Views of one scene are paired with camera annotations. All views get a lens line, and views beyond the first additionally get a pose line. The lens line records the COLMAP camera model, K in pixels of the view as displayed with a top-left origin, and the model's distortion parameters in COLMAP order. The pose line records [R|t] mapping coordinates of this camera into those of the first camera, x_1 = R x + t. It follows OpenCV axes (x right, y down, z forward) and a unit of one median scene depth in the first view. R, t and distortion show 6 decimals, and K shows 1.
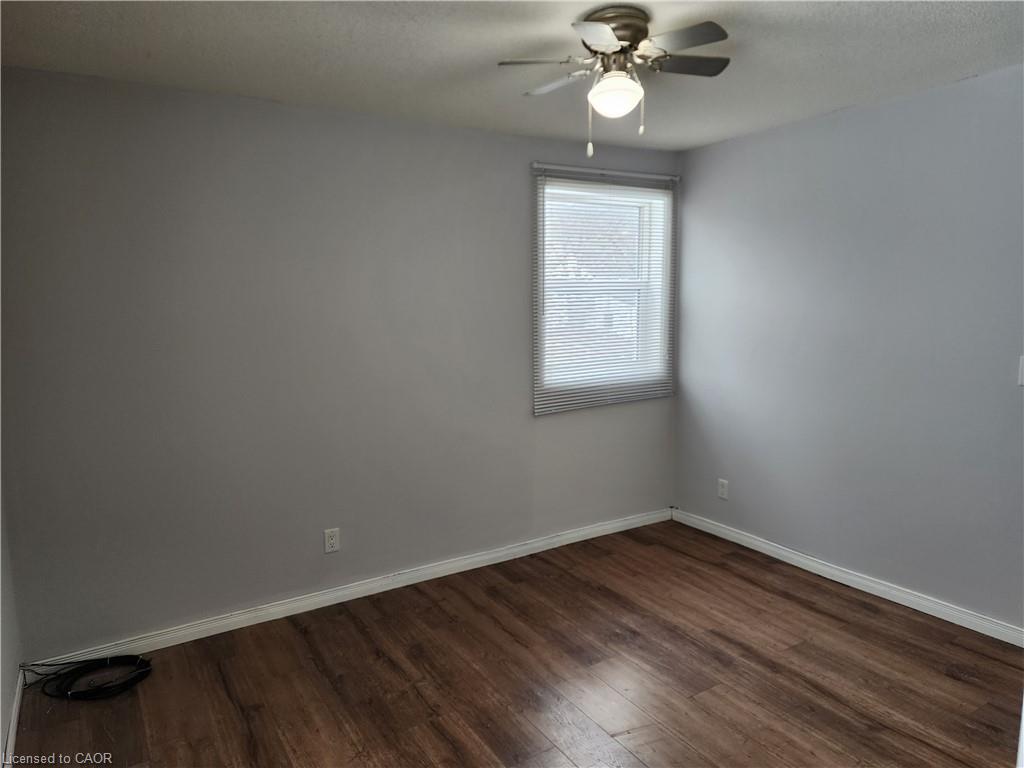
lens RADIAL K [[685.5, 0, 515.9], [0, 685.5, 387.4], [0, 0, 1]] dist [-0.008279, -0.006500]
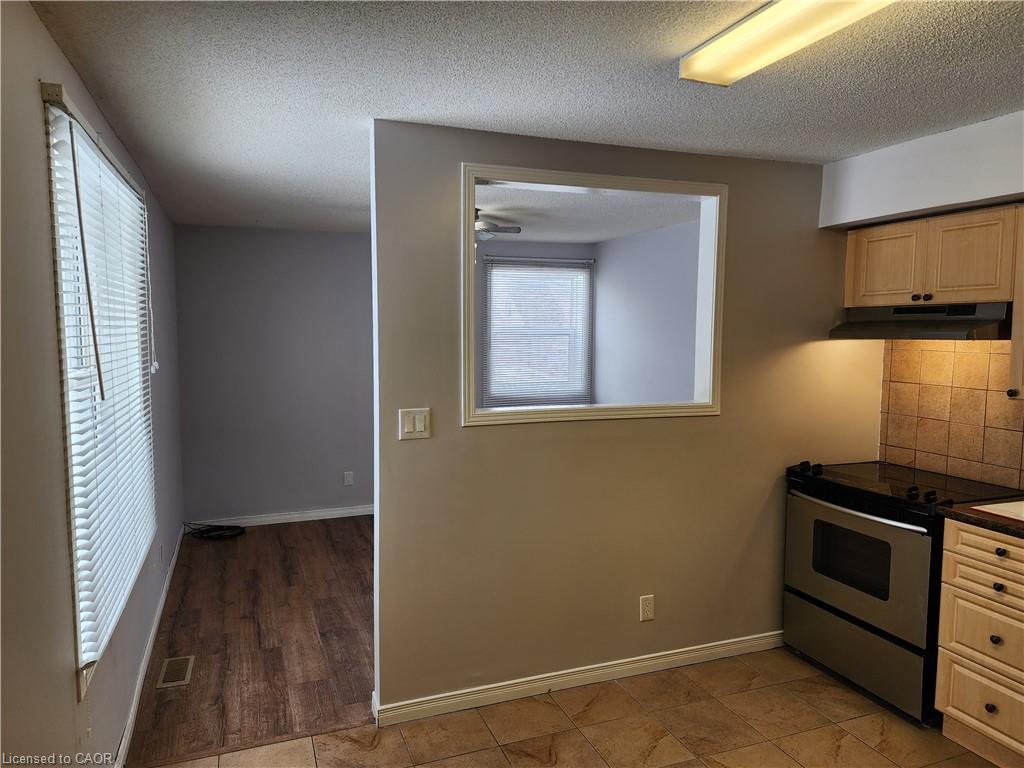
lens RADIAL K [[685.5, 0, 506.7], [0, 685.5, 384.5], [0, 0, 1]] dist [-0.008279, -0.006500]
pose [[0.983542, 0.030622, -0.178066, 0.495884], [-0.038444, 0.998434, -0.040644, 0.049498], [0.176542, 0.046821, 0.983179, -0.744124]]
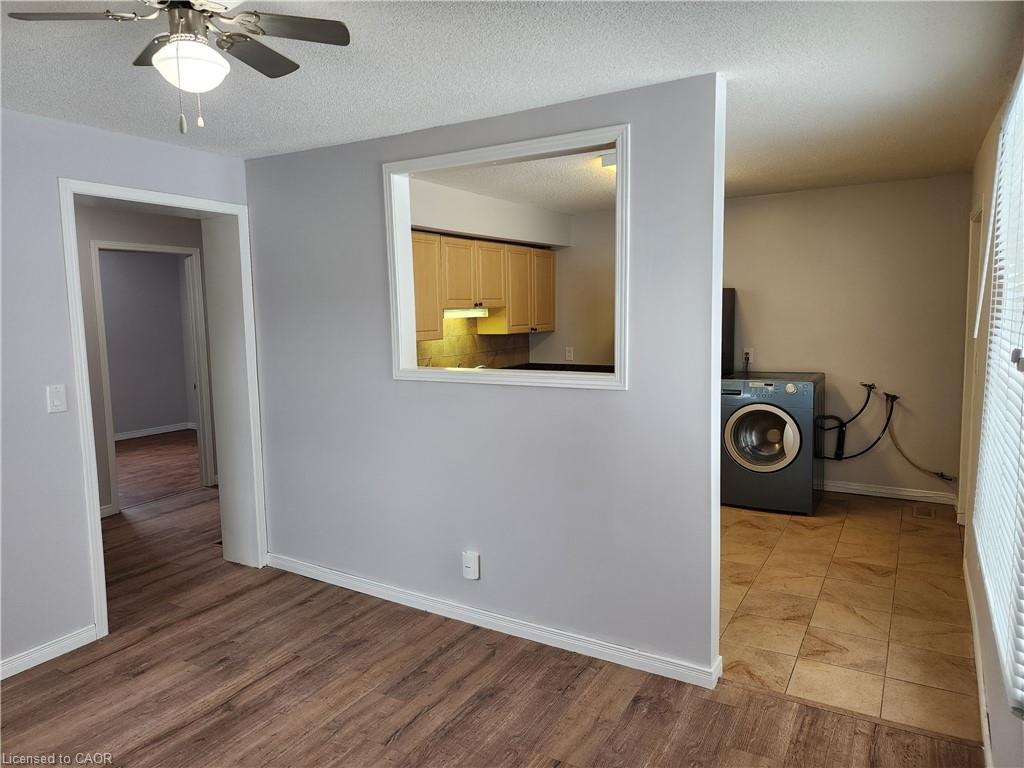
lens RADIAL K [[685.5, 0, 511.5], [0, 685.5, 382.4], [0, 0, 1]] dist [-0.008279, -0.006500]
pose [[-0.469888, -0.081162, 0.878987, -0.575003], [0.138773, 0.976590, 0.164359, -0.133550], [-0.871749, 0.199210, -0.447625, 0.875221]]
